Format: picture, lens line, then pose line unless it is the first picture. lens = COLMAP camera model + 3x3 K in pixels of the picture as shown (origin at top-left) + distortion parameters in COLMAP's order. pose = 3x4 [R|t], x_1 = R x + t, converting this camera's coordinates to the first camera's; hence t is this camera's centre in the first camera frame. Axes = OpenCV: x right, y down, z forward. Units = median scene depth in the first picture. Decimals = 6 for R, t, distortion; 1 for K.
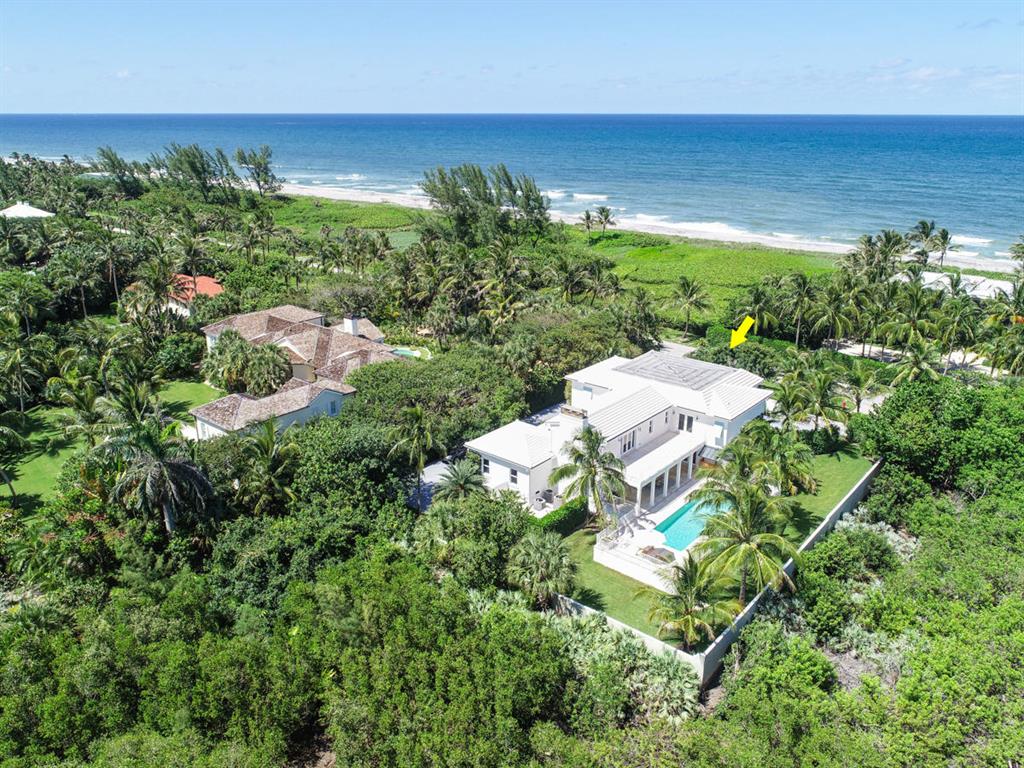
lens RADIAL K [[780.6, 0, 512.0], [0, 780.6, 384.0], [0, 0, 1]] dist [0.001153, -0.001487]
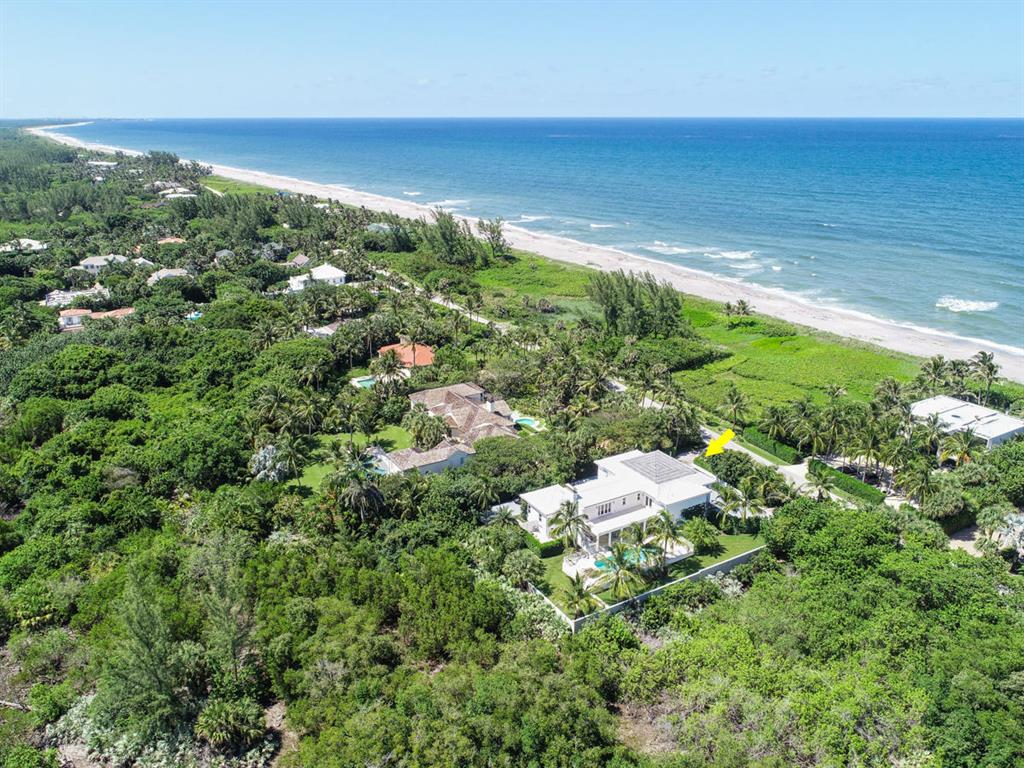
lens RADIAL K [[780.6, 0, 512.0], [0, 780.6, 384.0], [0, 0, 1]] dist [0.001153, -0.001487]
pose [[0.945019, 0.108025, -0.308659, 0.452317], [-0.108641, 0.993964, 0.015245, -0.204046], [0.308443, 0.019126, 0.951051, -0.722898]]
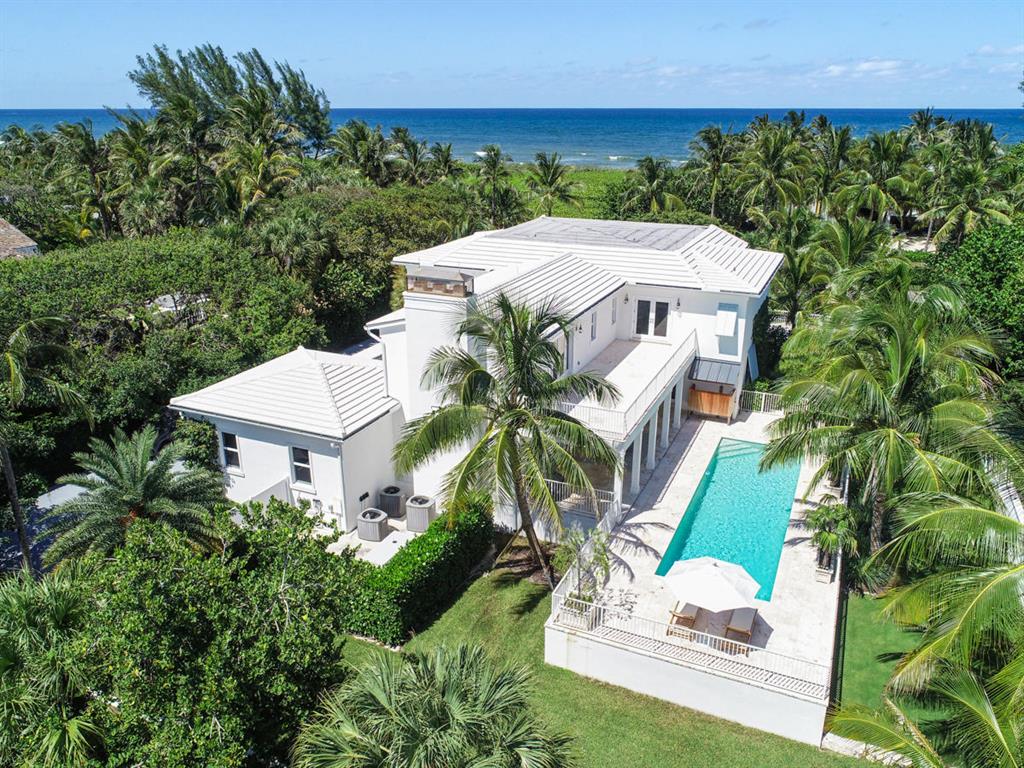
lens RADIAL K [[780.6, 0, 512.0], [0, 780.6, 384.0], [0, 0, 1]] dist [0.001153, -0.001487]
pose [[0.962958, -0.095044, 0.252345, 0.009250], [0.094224, 0.995433, 0.015359, 0.078562], [-0.252652, 0.008987, 0.967515, 0.566705]]
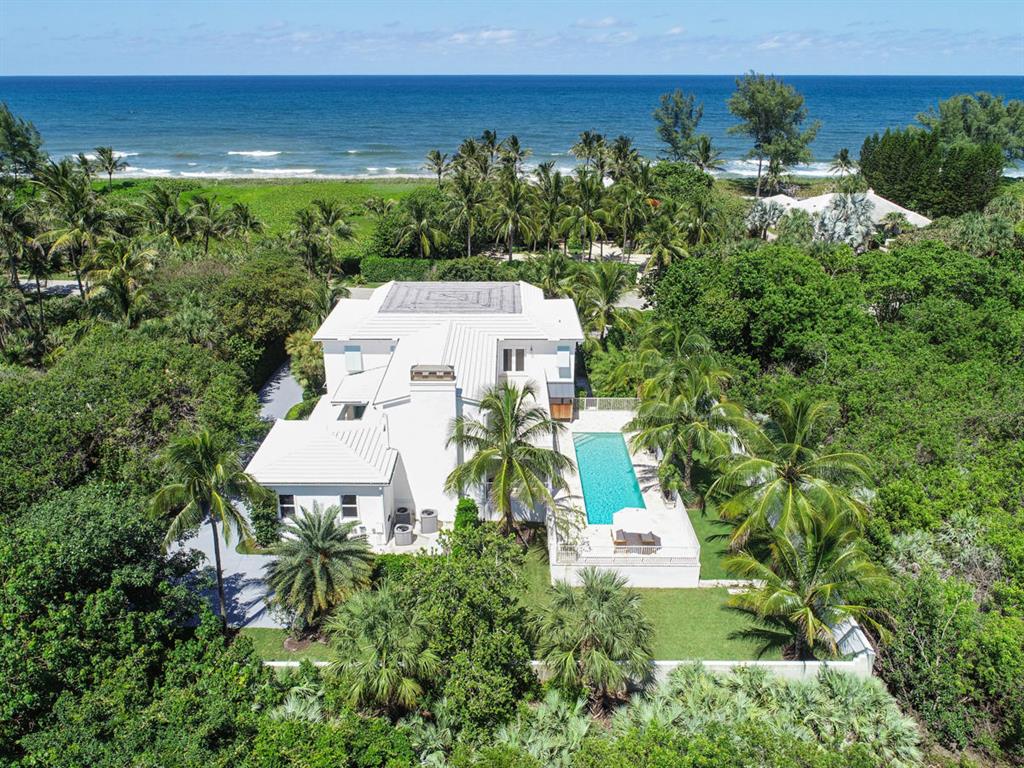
lens RADIAL K [[783.3, 0, 507.9], [0, 783.3, 376.8], [0, 0, 1]] dist [0.000239, 0.003698]
pose [[0.768714, -0.234451, 0.595073, -0.230070], [0.214149, 0.971039, 0.105940, -0.013981], [-0.602677, 0.045997, 0.796659, 0.435846]]
